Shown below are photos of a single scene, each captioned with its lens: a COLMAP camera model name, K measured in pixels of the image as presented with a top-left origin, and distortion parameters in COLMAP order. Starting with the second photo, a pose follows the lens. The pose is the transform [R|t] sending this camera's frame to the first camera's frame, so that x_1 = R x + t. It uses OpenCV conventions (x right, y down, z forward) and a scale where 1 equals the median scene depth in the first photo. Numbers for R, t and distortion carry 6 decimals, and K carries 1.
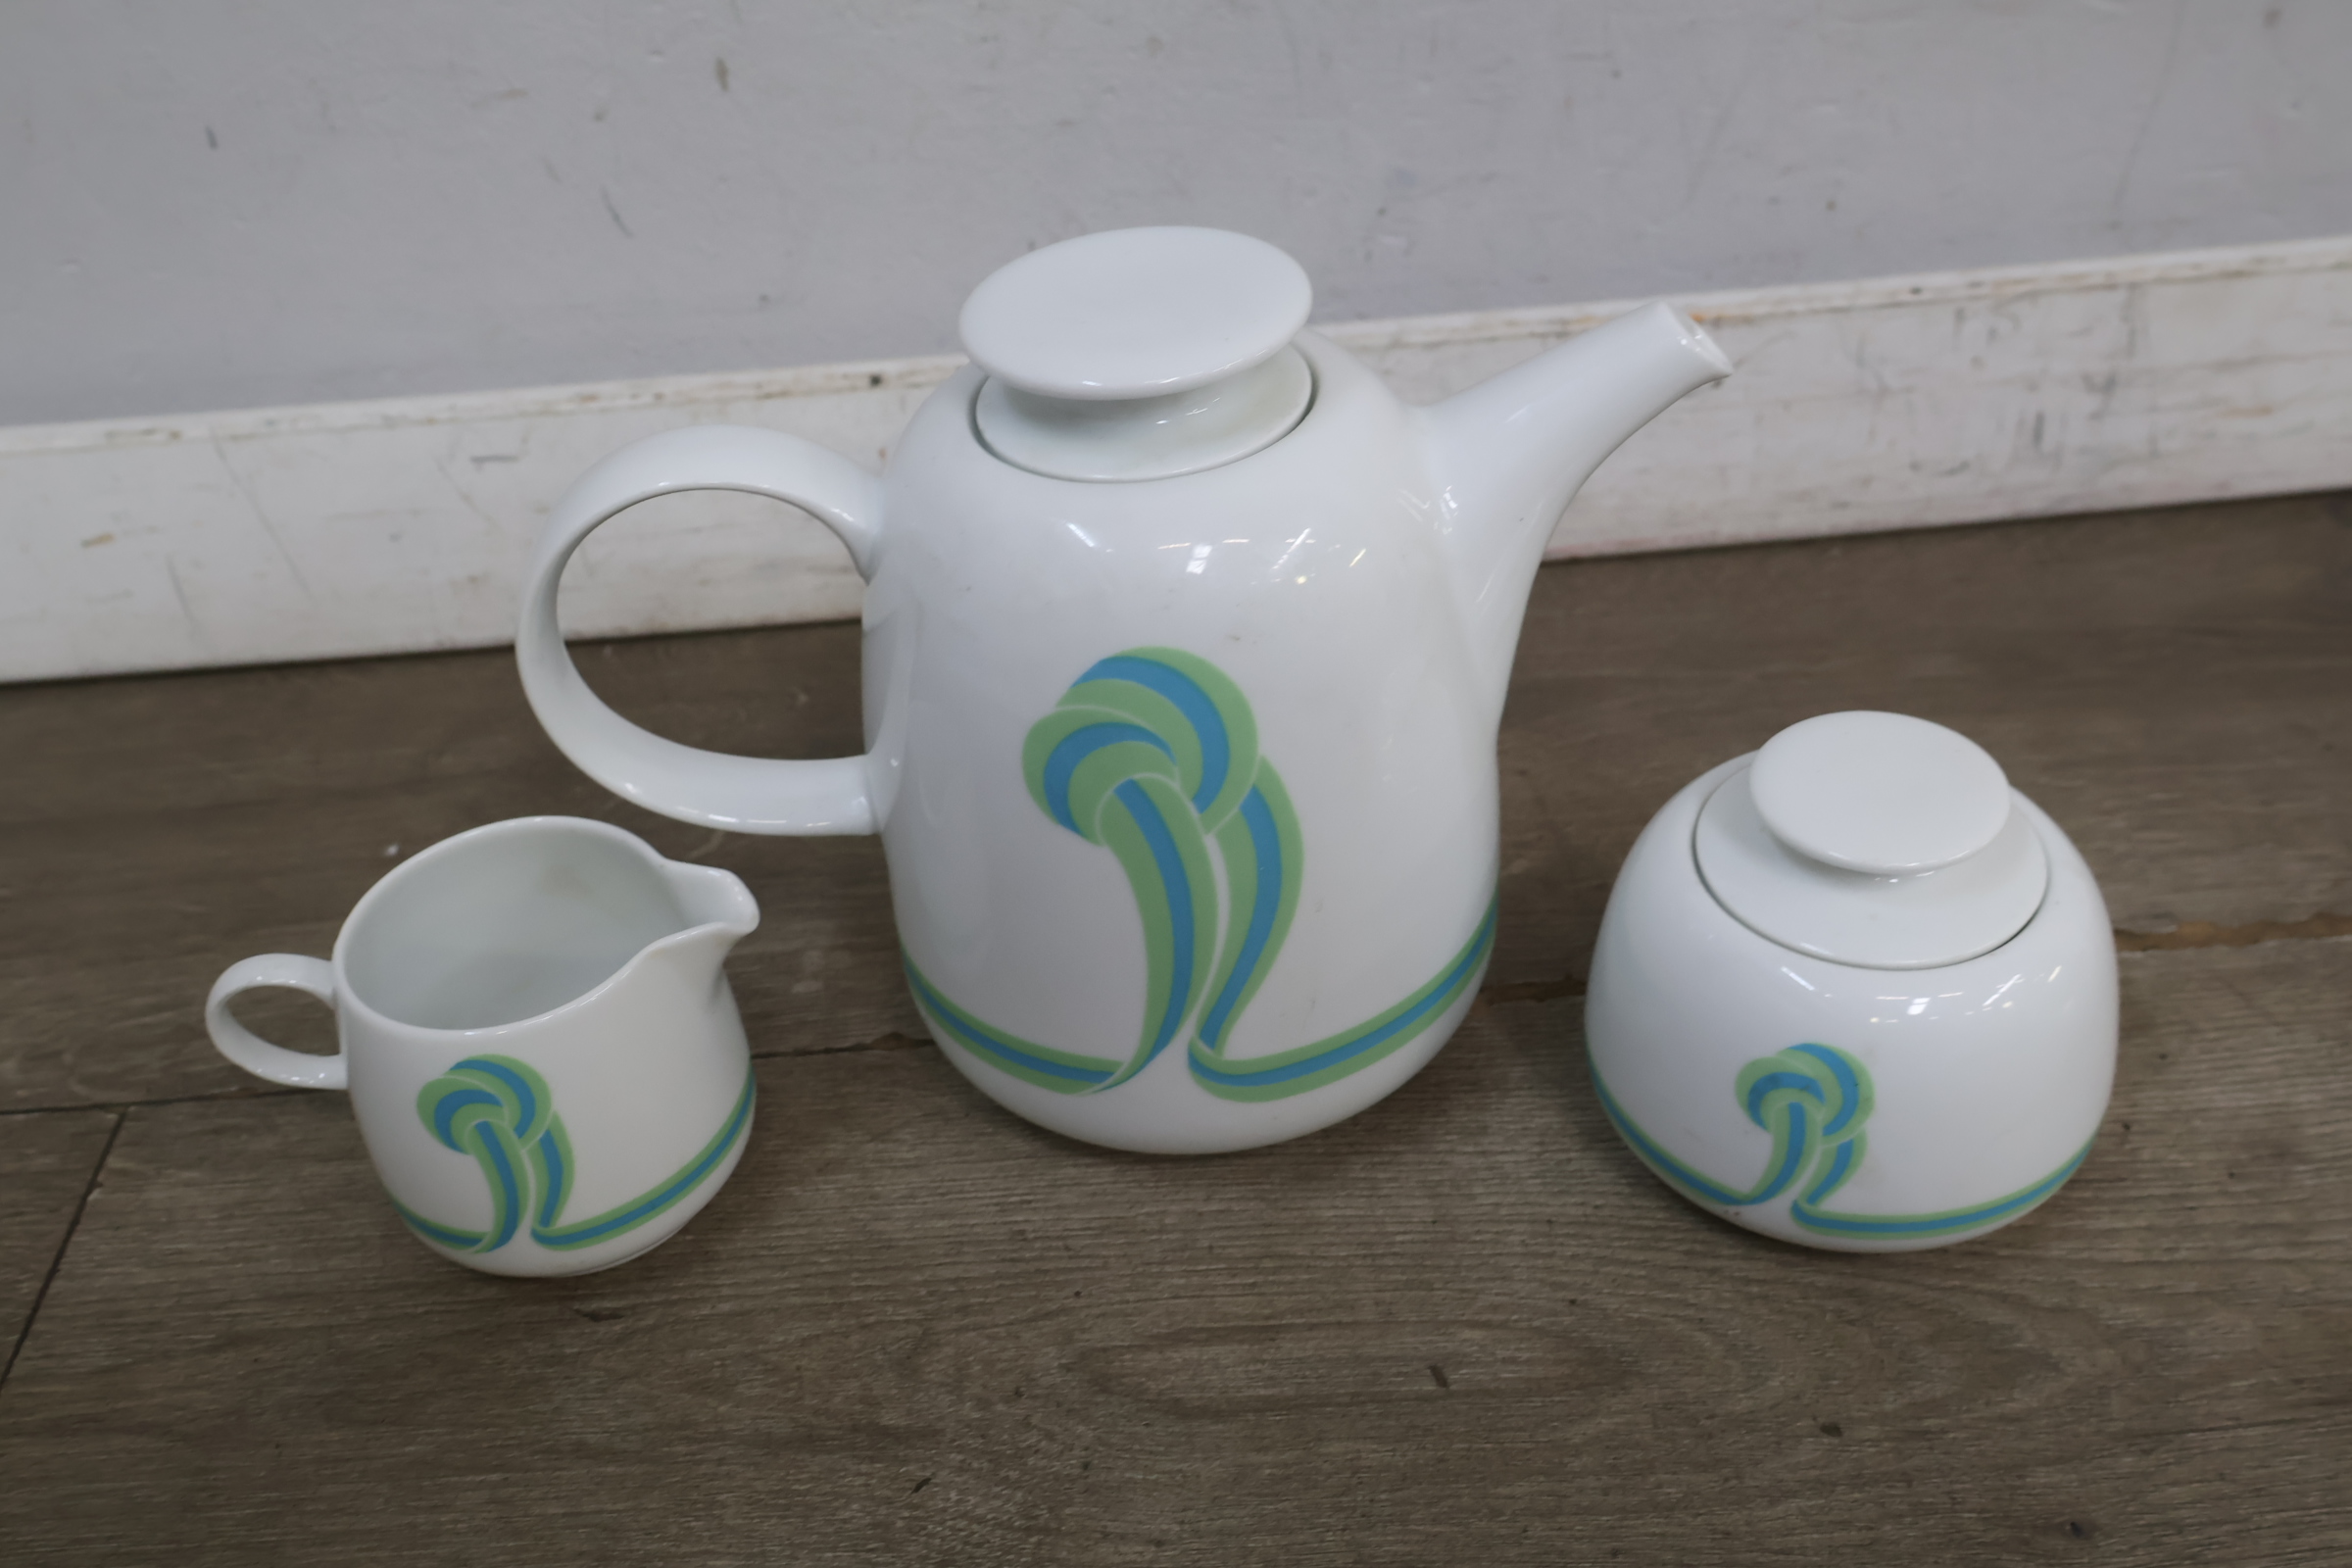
lens RADIAL K [[2342.2, 0, 1175.8], [0, 2342.2, 777.5], [0, 0, 1]] dist [0.005244, 0.000000]
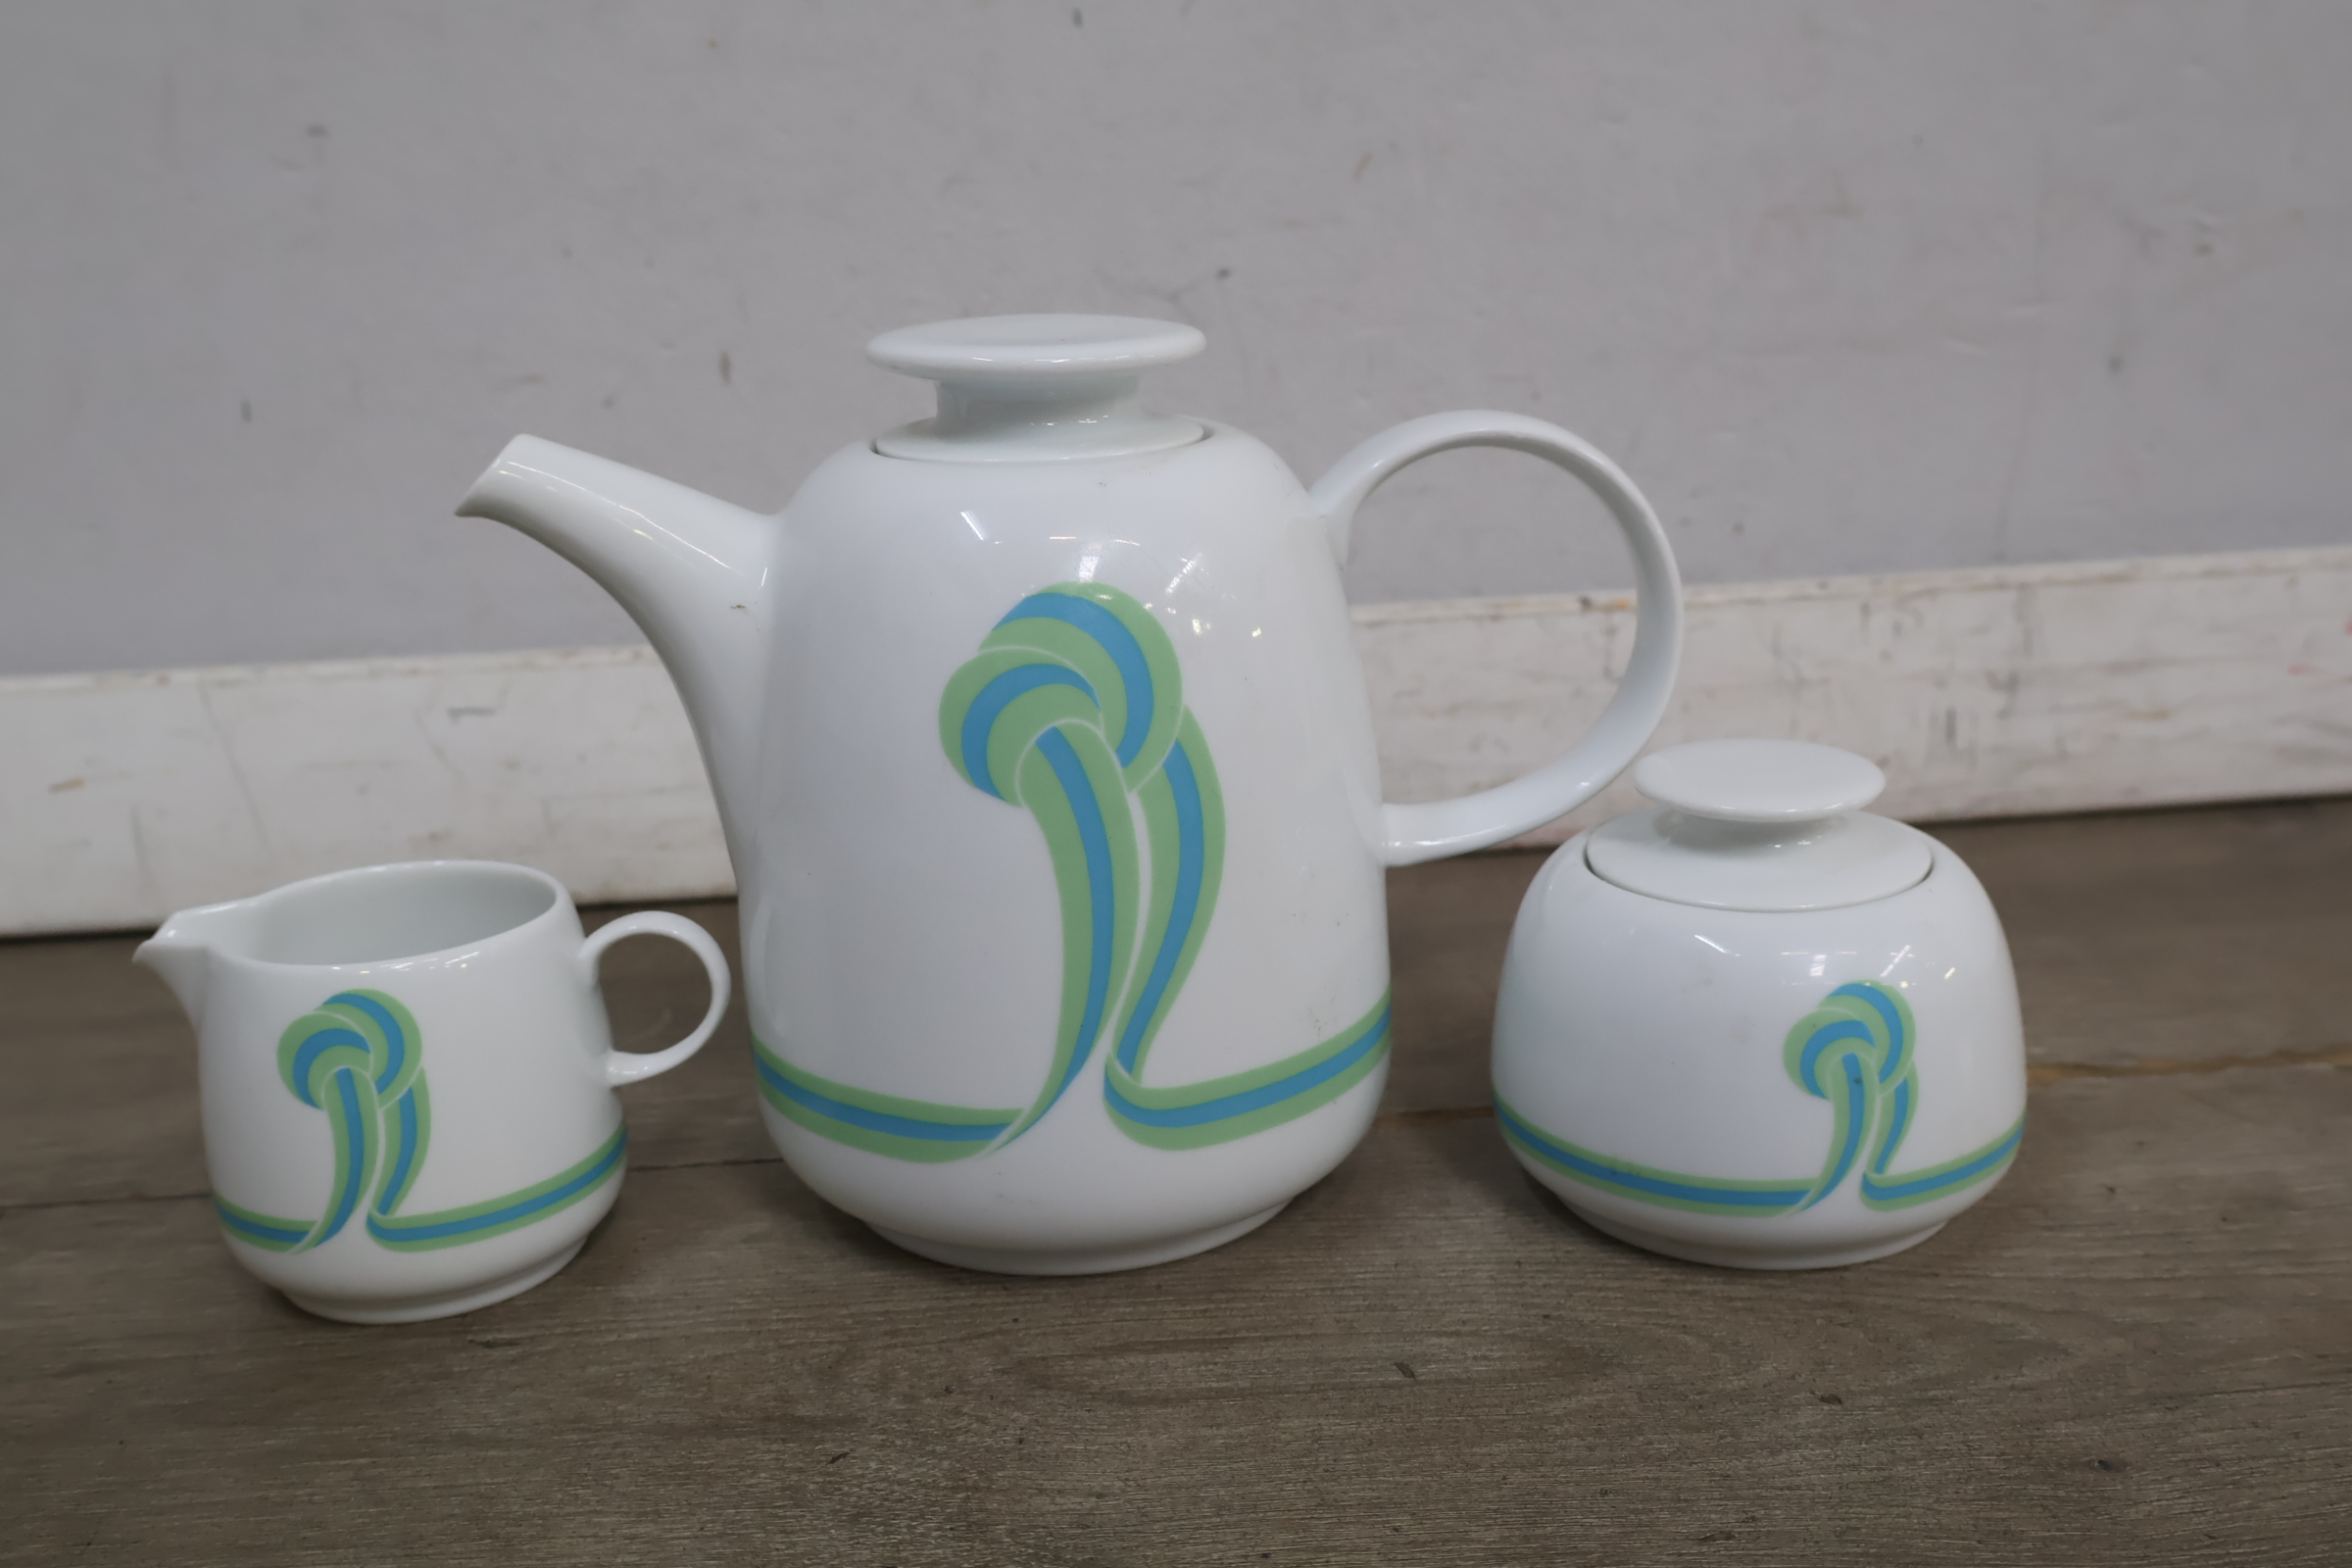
lens RADIAL K [[2342.2, 0, 1177.0], [0, 2342.2, 770.0], [0, 0, 1]] dist [0.005244, 0.000000]
pose [[0.999510, 0.021406, 0.022858, -0.003383], [-0.011547, 0.930392, -0.366384, 0.316113], [-0.029110, 0.365940, 0.930183, 0.047477]]
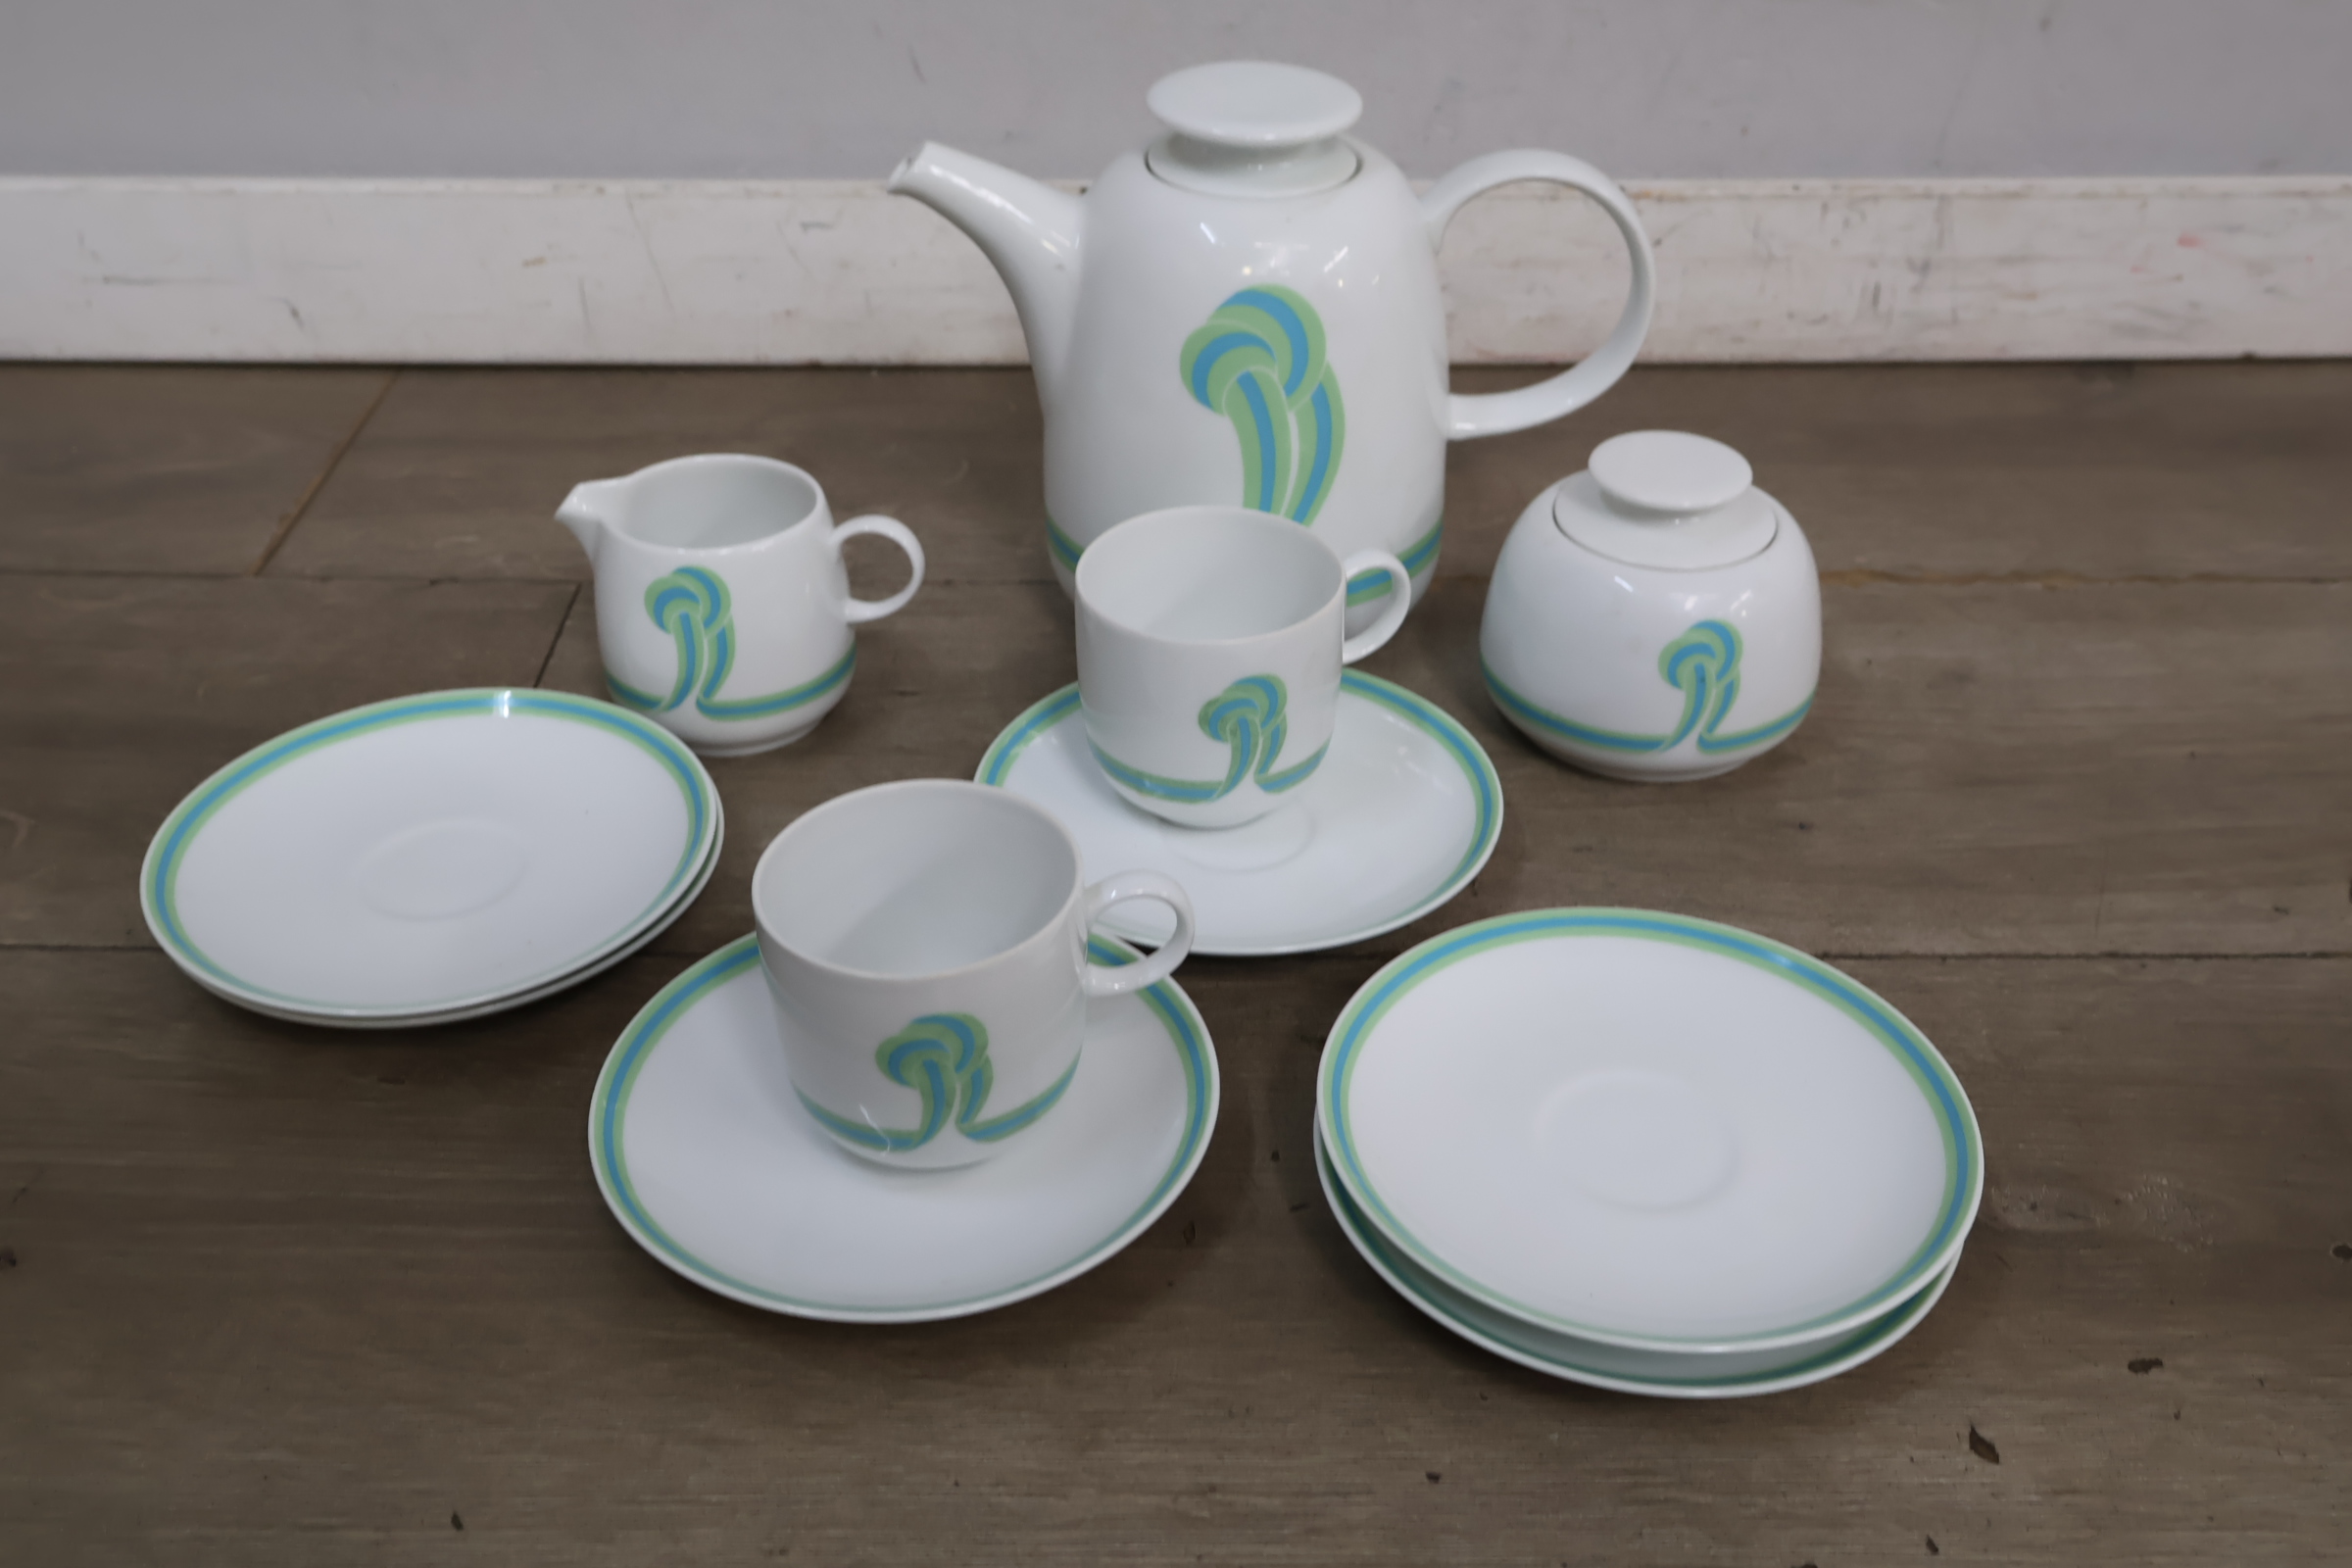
lens RADIAL K [[2342.2, 0, 1184.8], [0, 2342.2, 793.7], [0, 0, 1]] dist [0.005244, 0.000000]
pose [[0.996775, 0.079647, 0.009790, -0.059524], [-0.079080, 0.995674, -0.048783, 0.321577], [-0.013633, 0.047852, 0.998761, -0.525059]]
